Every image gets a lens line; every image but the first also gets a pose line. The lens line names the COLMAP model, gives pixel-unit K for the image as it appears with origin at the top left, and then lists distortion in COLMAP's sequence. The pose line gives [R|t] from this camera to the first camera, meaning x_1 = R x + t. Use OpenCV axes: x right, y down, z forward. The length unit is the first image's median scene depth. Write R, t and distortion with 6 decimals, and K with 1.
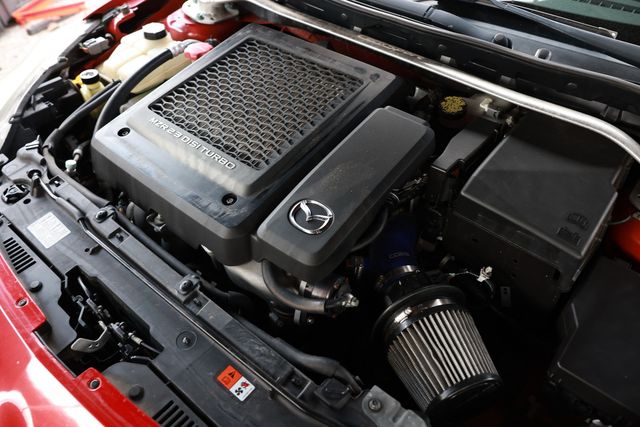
lens RADIAL K [[505.8, 0, 320.0], [0, 505.8, 213.5], [0, 0, 1]] dist [-0.114440, 0.107890]
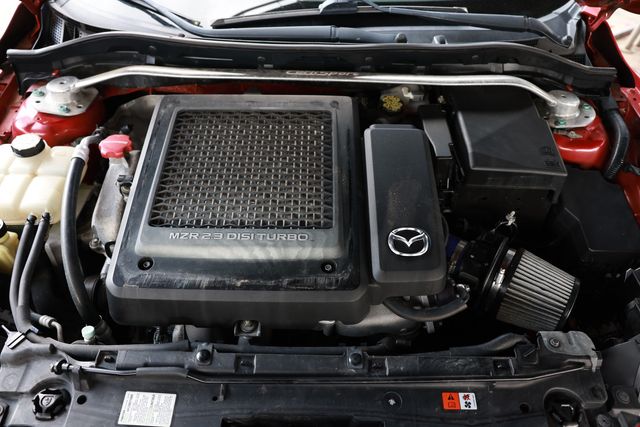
lens RADIAL K [[505.8, 0, 320.0], [0, 505.8, 213.5], [0, 0, 1]] dist [-0.114440, 0.107890]
pose [[0.764881, -0.443652, 0.467045, -0.561670], [0.431535, 0.891193, 0.139830, -0.246753], [-0.478263, 0.094593, 0.873108, 0.105801]]
